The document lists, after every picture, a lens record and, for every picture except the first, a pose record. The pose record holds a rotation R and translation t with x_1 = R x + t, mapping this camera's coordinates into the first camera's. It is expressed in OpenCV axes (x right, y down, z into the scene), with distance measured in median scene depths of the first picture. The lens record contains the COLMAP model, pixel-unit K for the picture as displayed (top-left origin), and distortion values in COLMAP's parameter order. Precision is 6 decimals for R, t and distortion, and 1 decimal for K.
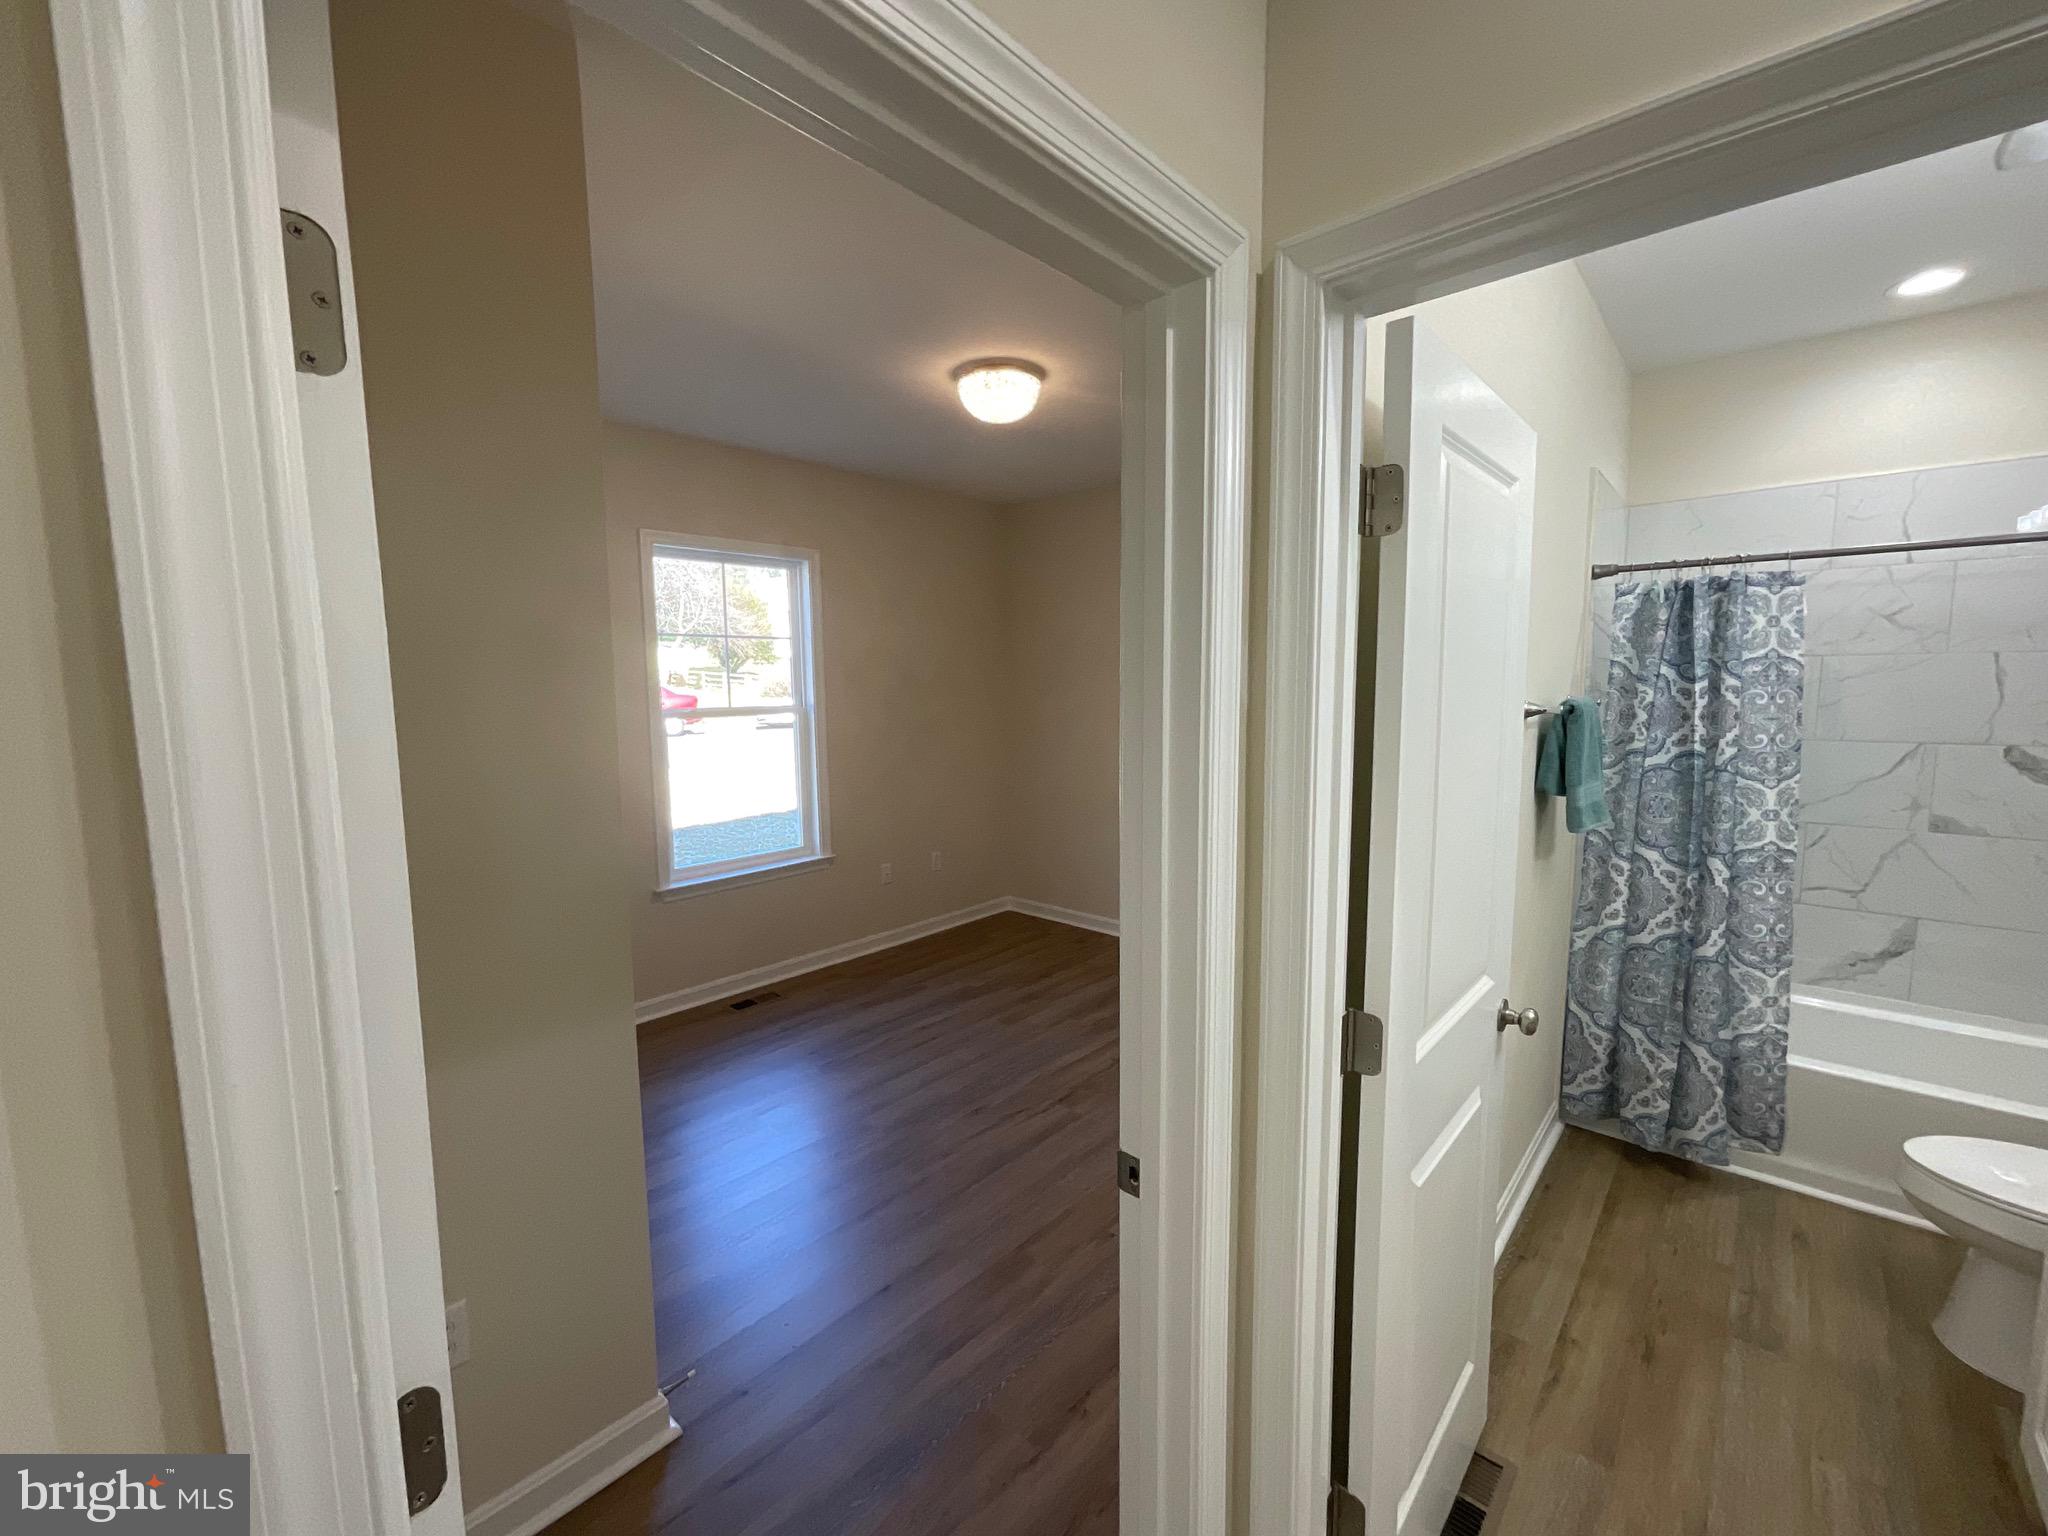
lens RADIAL K [[827.8, 0, 1011.3], [0, 827.8, 769.3], [0, 0, 1]] dist [-0.002445, -0.001779]
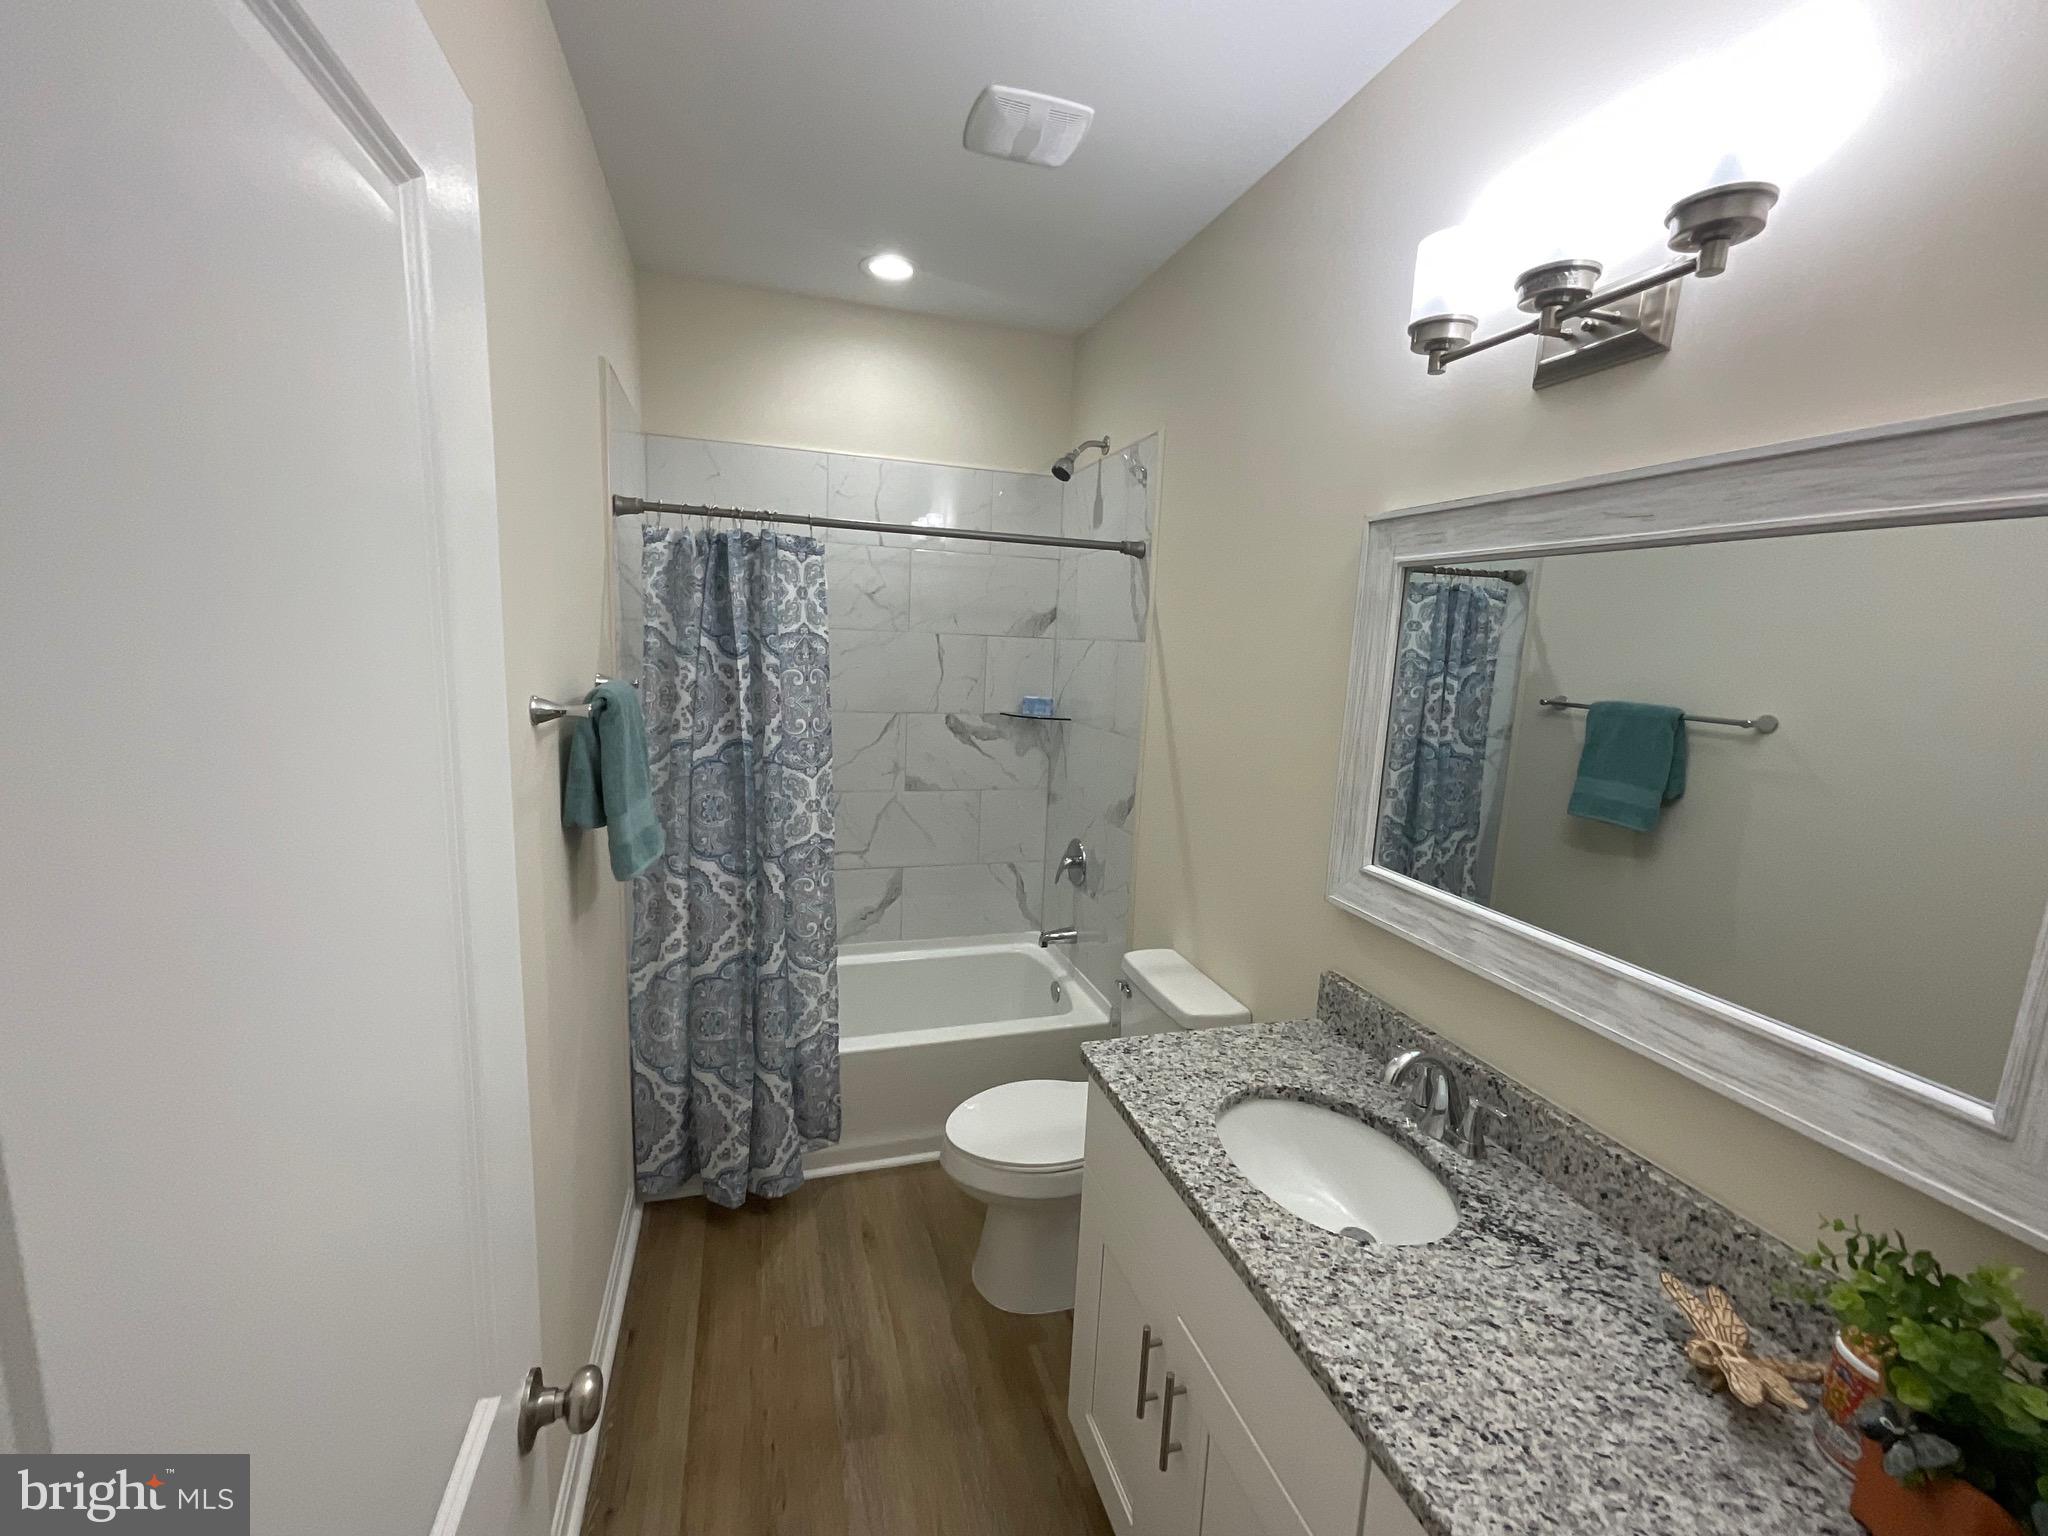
lens RADIAL K [[827.8, 0, 1003.6], [0, 827.8, 777.7], [0, 0, 1]] dist [-0.002445, -0.001779]
pose [[0.504823, -0.110893, 0.856070, 0.230530], [0.037967, 0.993607, 0.106320, -0.063458], [-0.862388, -0.021170, 0.505806, 0.336065]]
